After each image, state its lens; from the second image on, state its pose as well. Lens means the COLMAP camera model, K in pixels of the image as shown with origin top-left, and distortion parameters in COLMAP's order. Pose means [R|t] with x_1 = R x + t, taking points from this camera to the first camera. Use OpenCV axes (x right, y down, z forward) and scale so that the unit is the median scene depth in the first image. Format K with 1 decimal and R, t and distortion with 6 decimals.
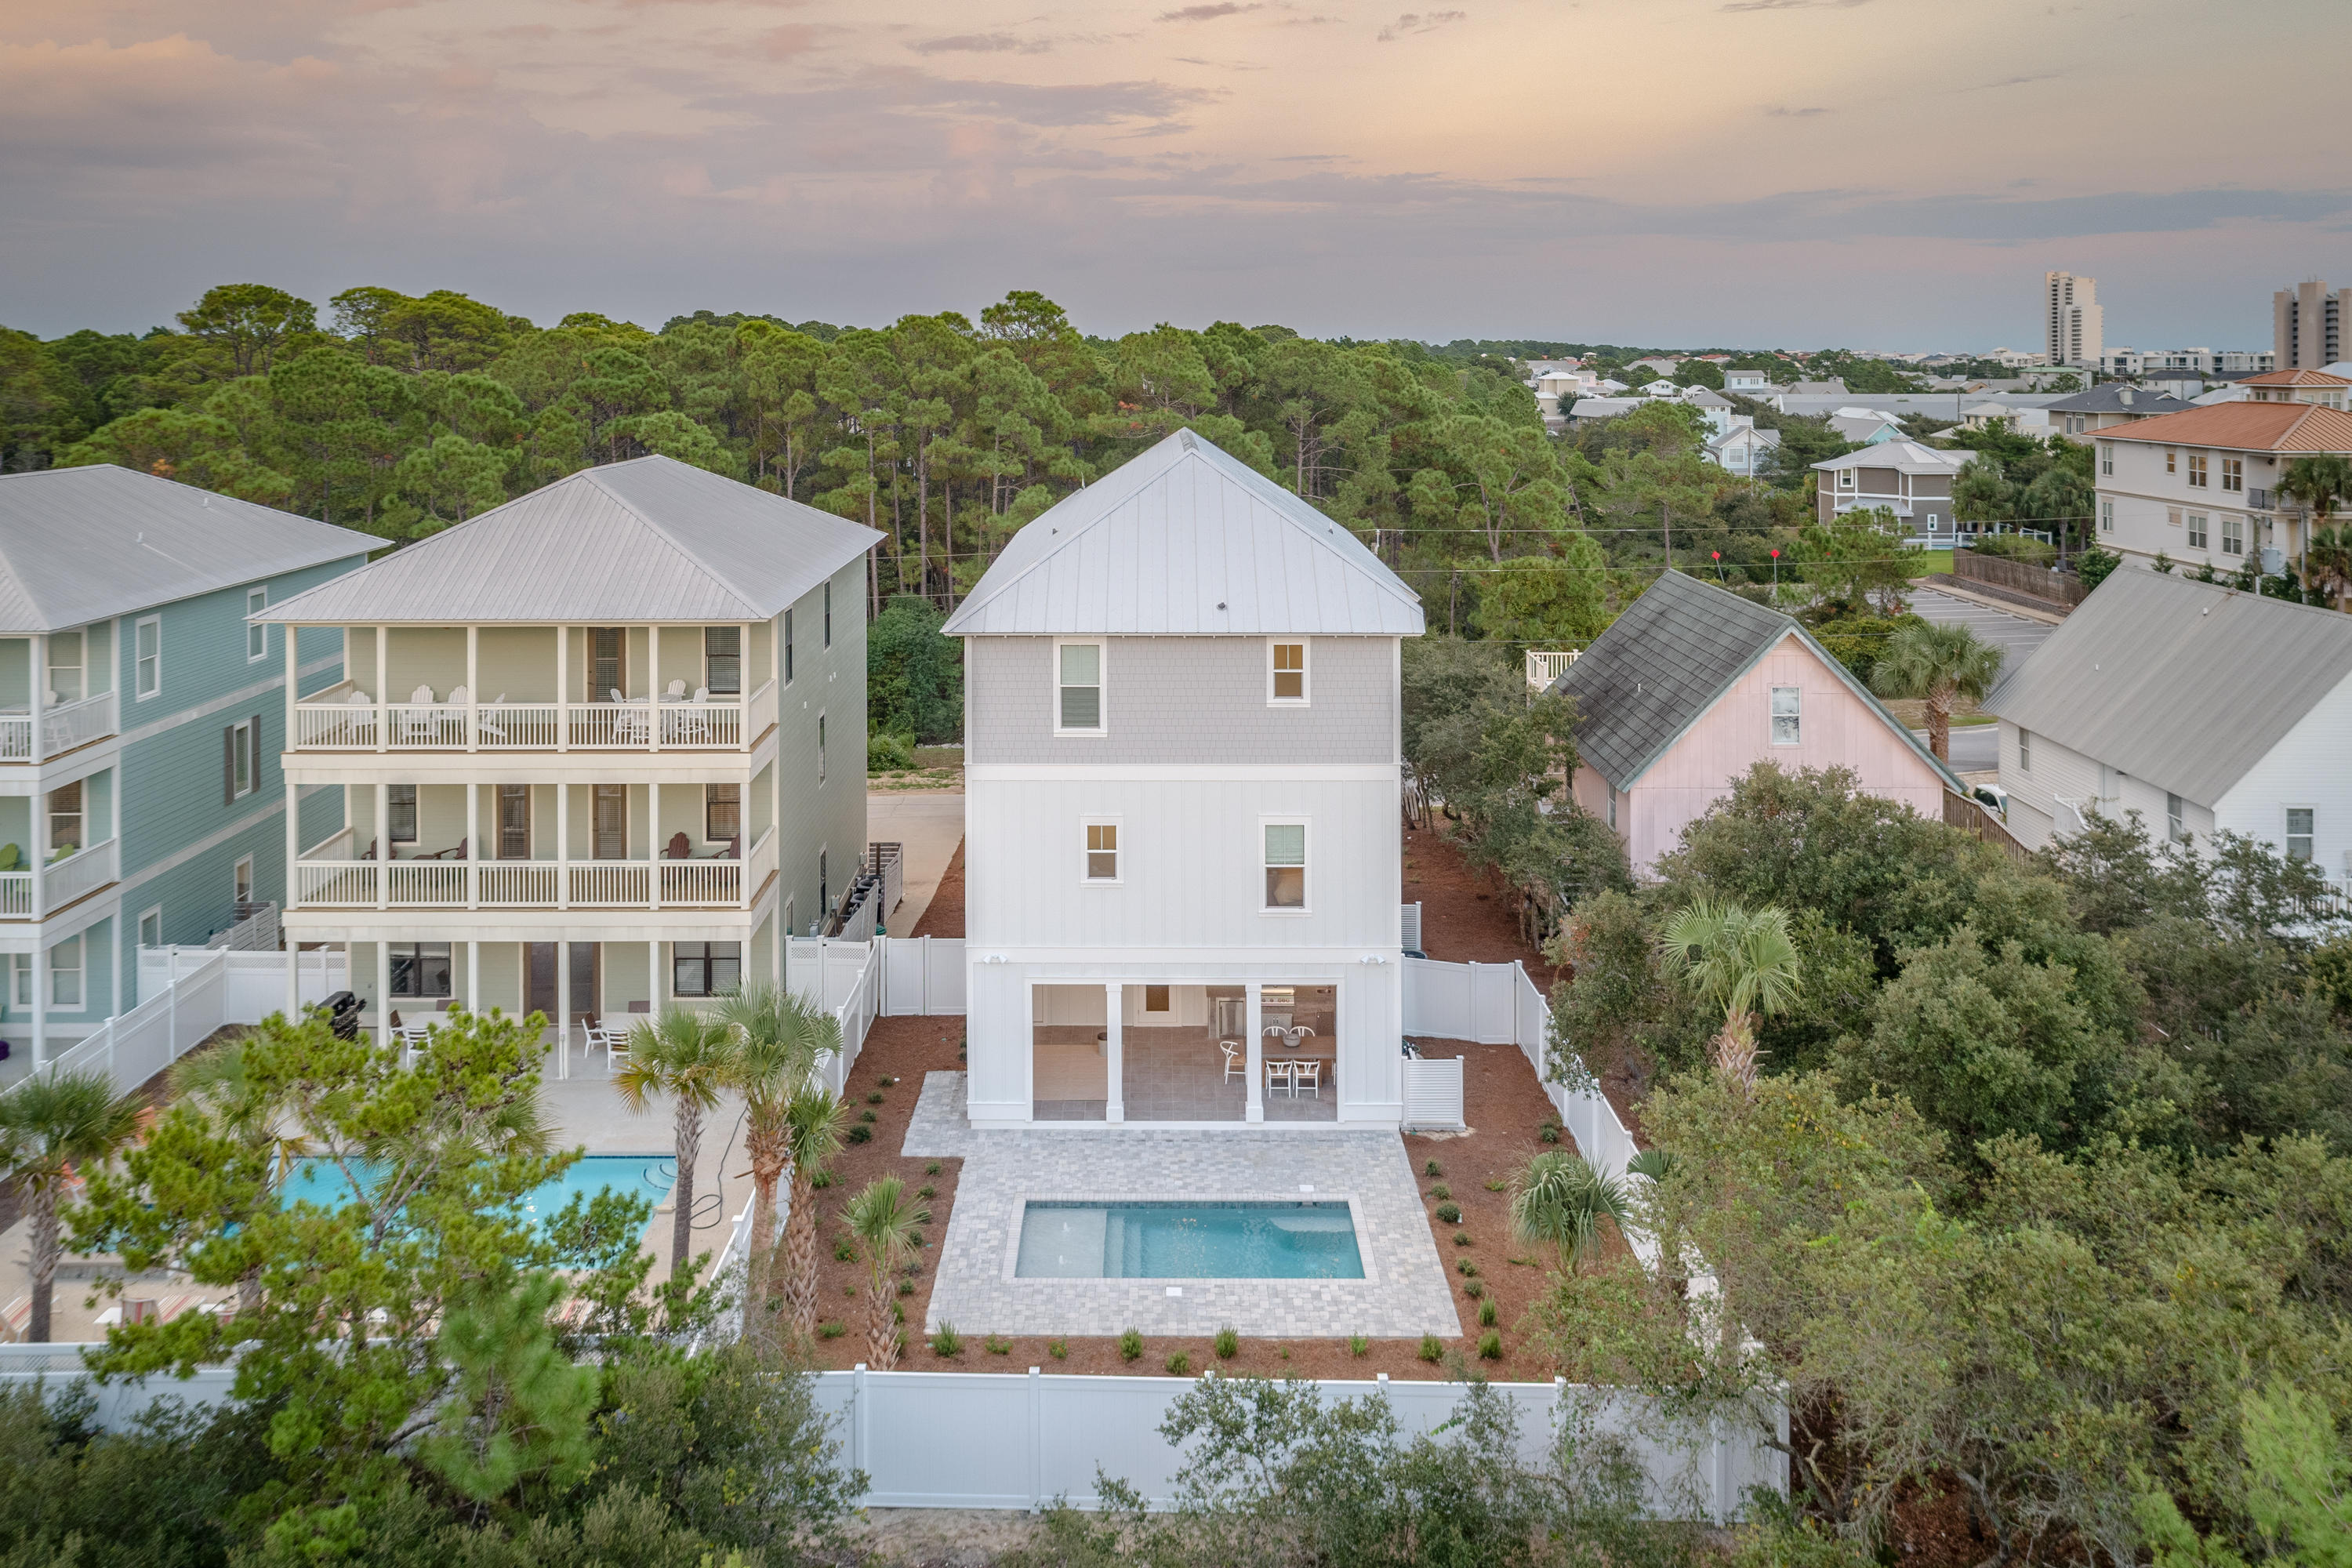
lens RADIAL K [[1826.6, 0, 1145.7], [0, 1826.6, 383.7], [0, 0, 1]] dist [0.000017, 0.002120]
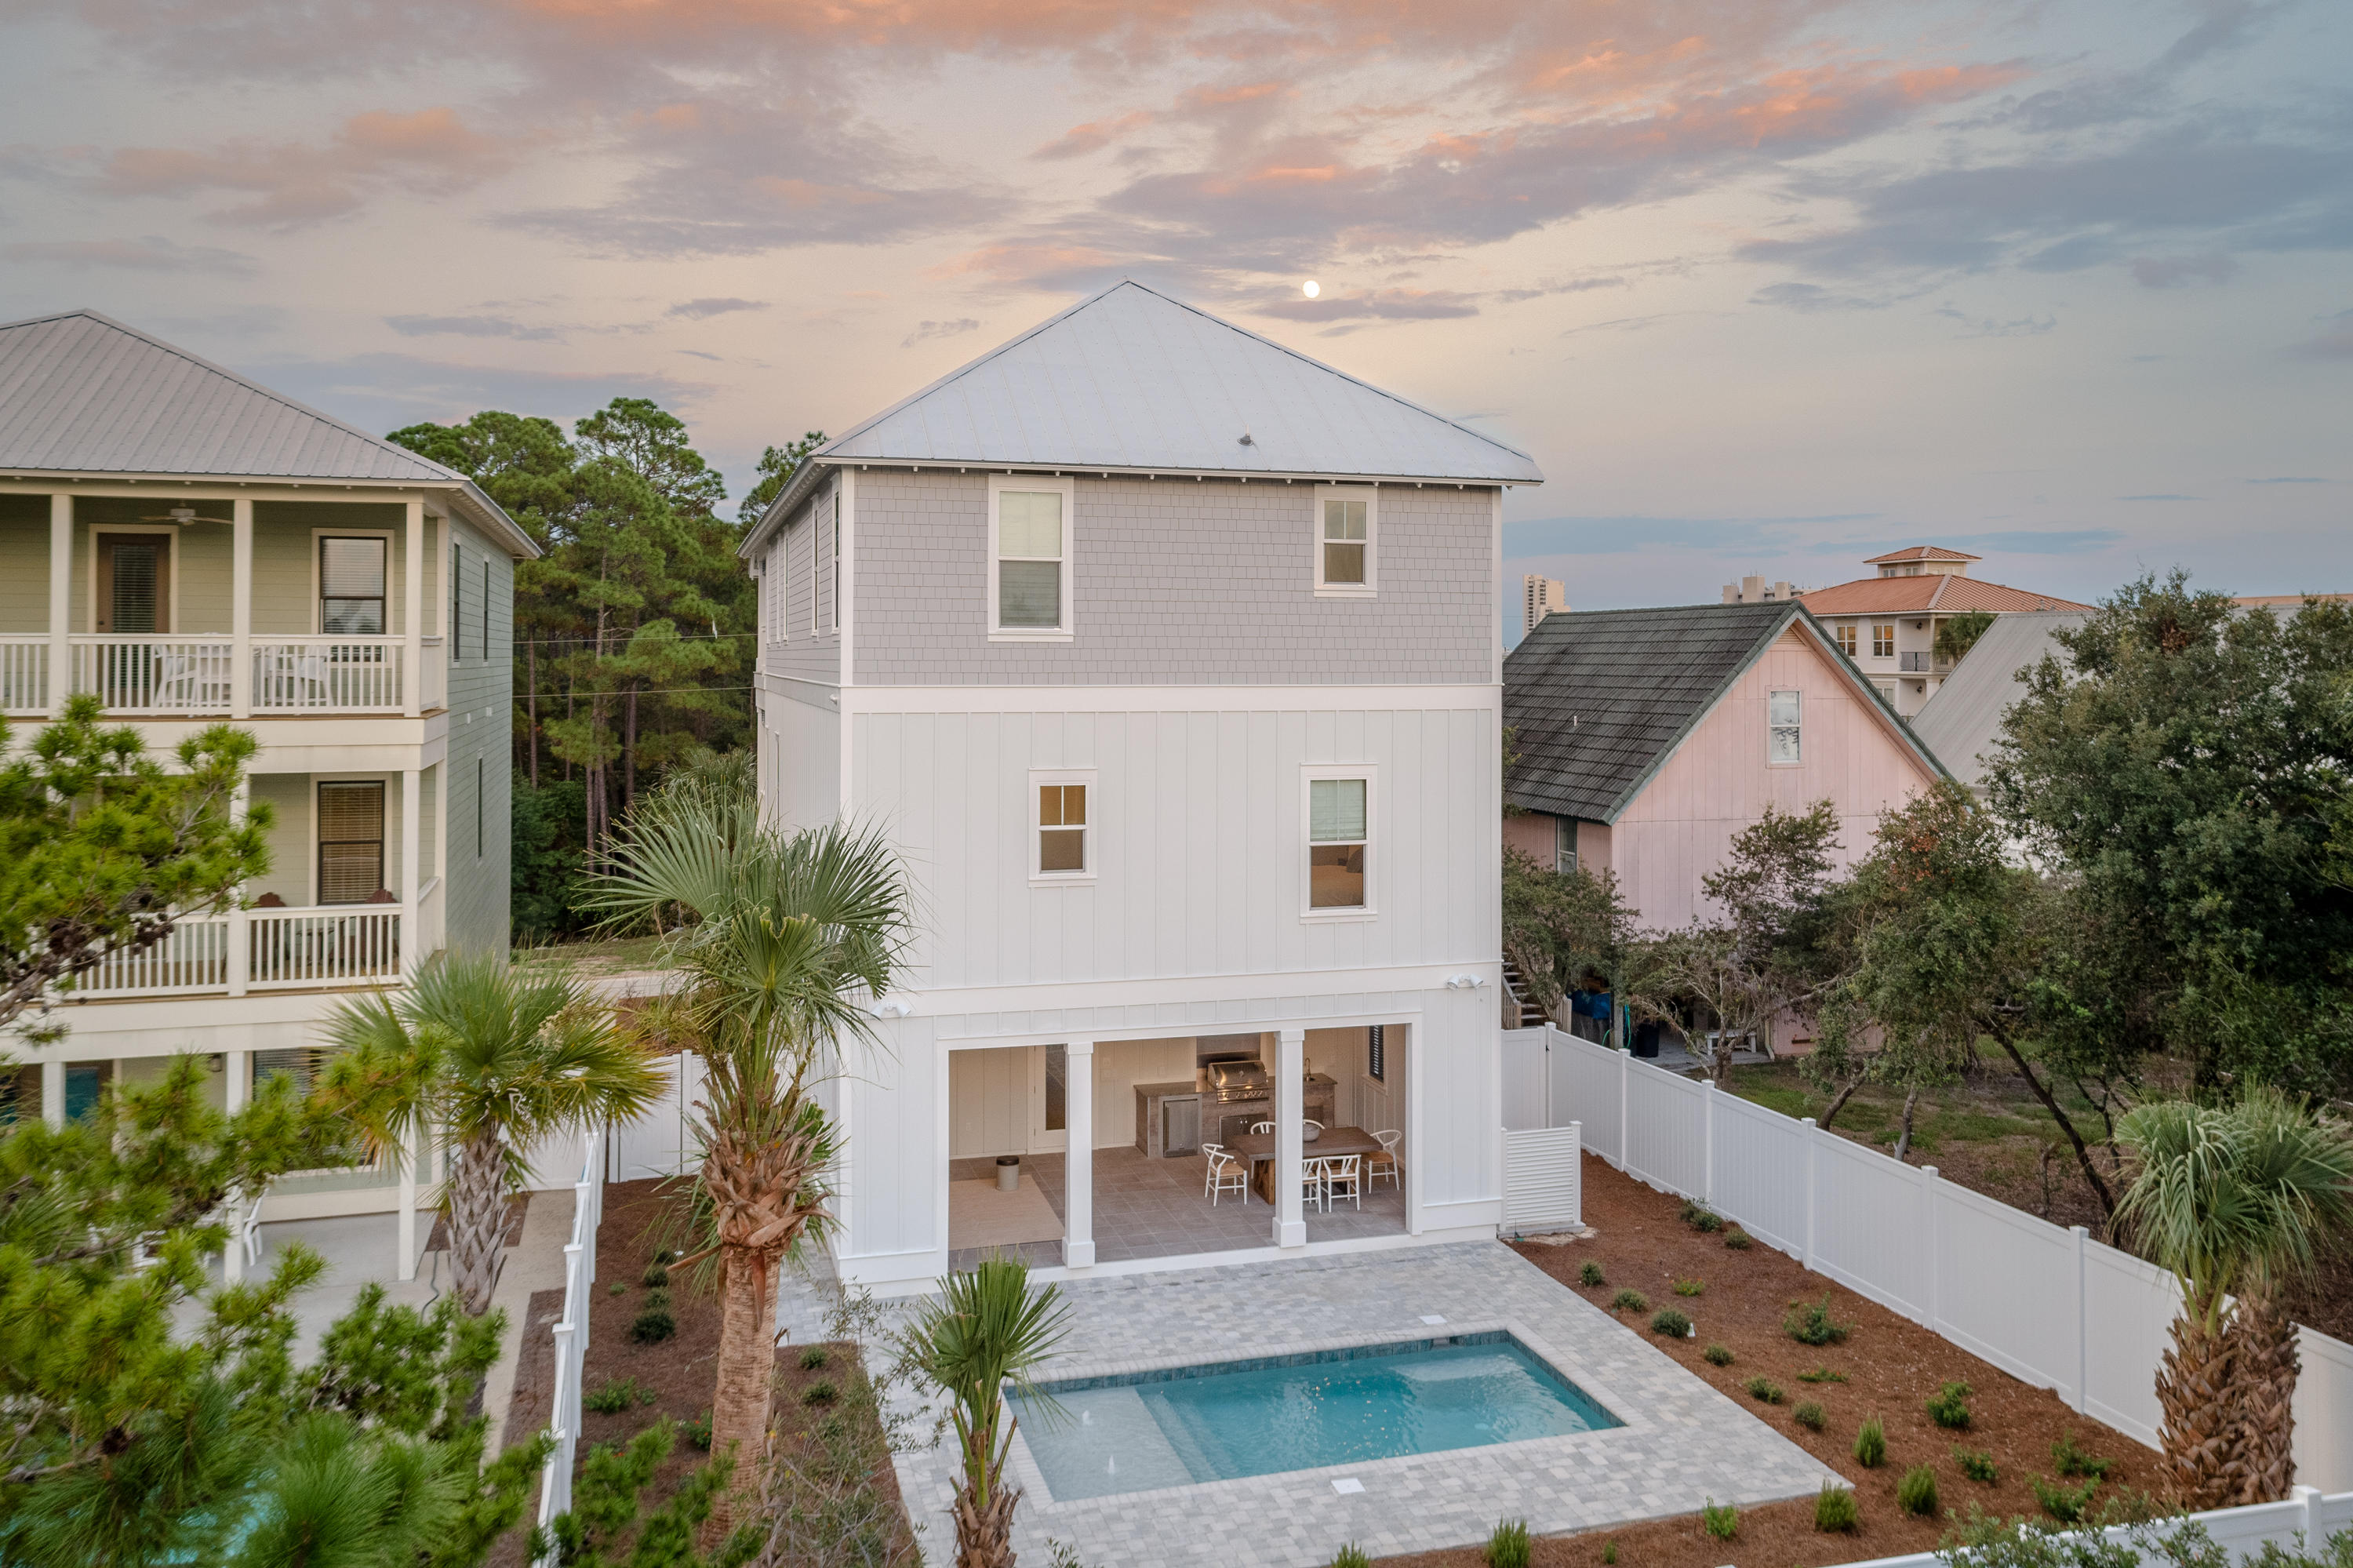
lens RADIAL K [[1845.4, 0, 1219.5], [0, 1845.4, 634.5], [0, 0, 1]] dist [-0.001644, 0.004637]
pose [[0.955483, 0.006652, 0.294972, -0.157721], [0.001330, 0.999639, -0.026851, 0.206251], [-0.295044, 0.026048, 0.955128, 0.381117]]
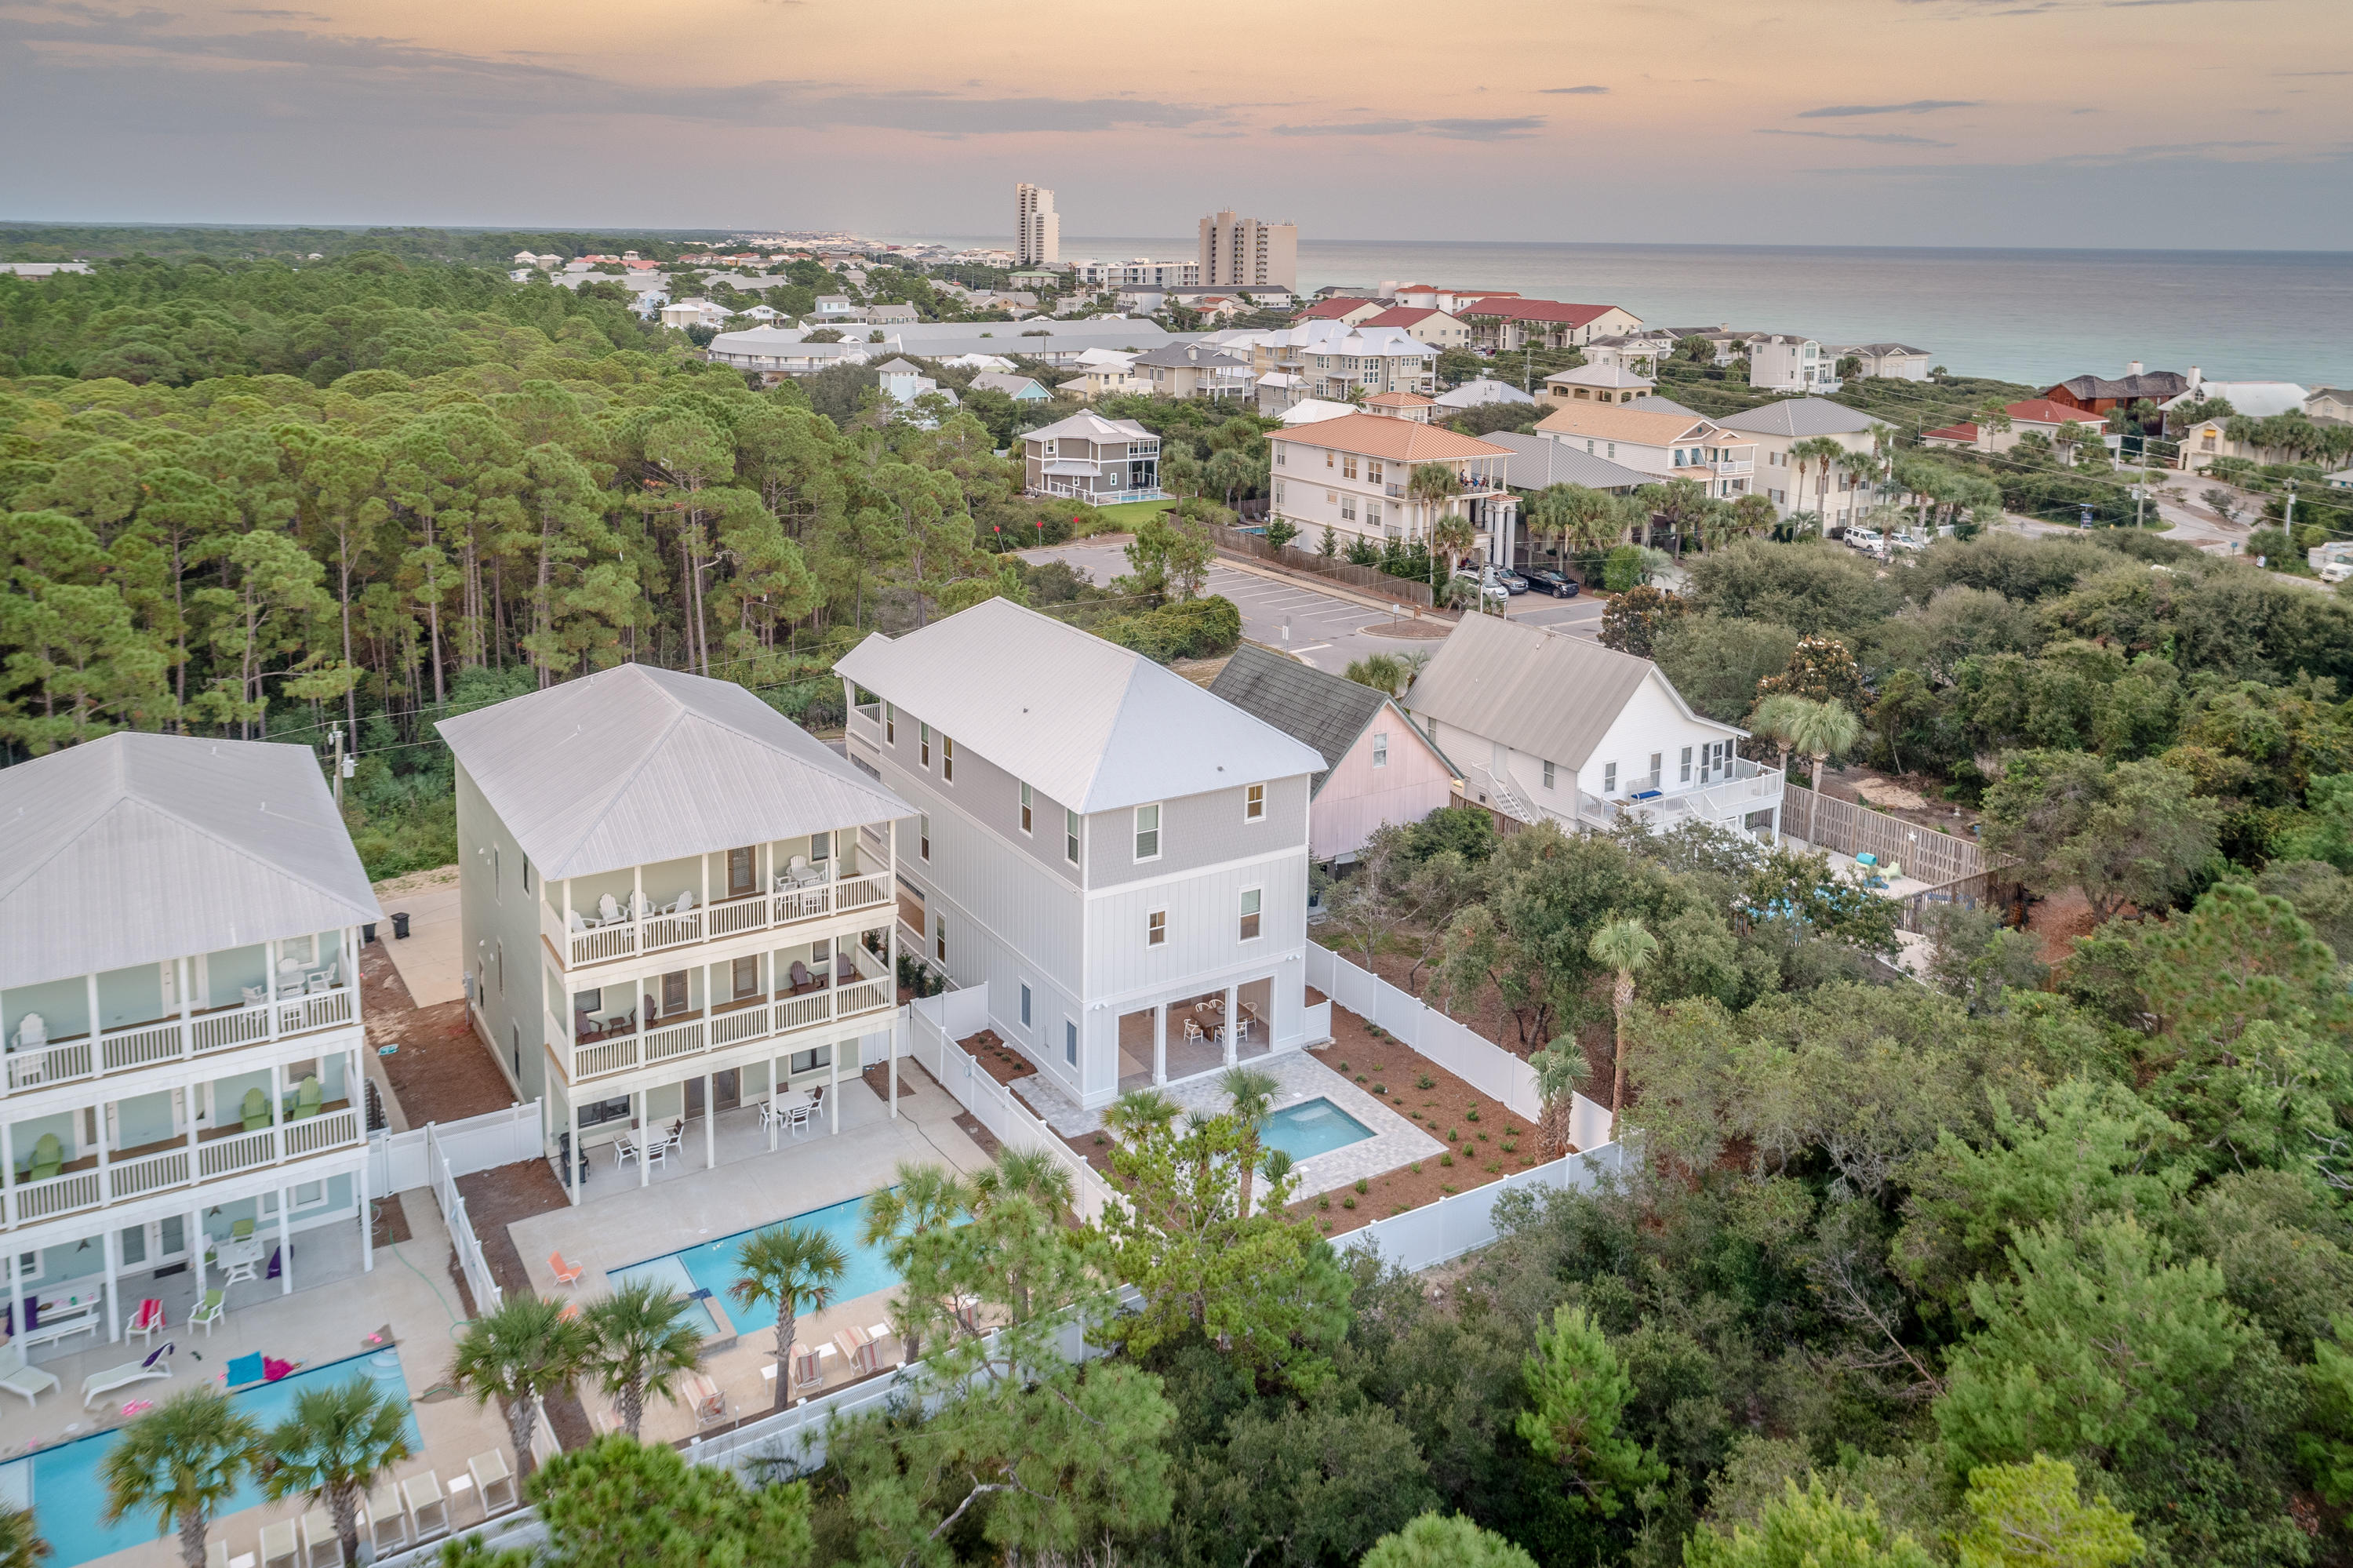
lens RADIAL K [[1710.8, 0, 1167.5], [0, 1710.8, 485.1], [0, 0, 1]] dist [0.000069, -0.000491]
pose [[0.849867, -0.063097, 0.523207, -0.777533], [-0.003128, 0.992185, 0.124735, -0.318665], [-0.526989, -0.107645, 0.843028, -0.234980]]
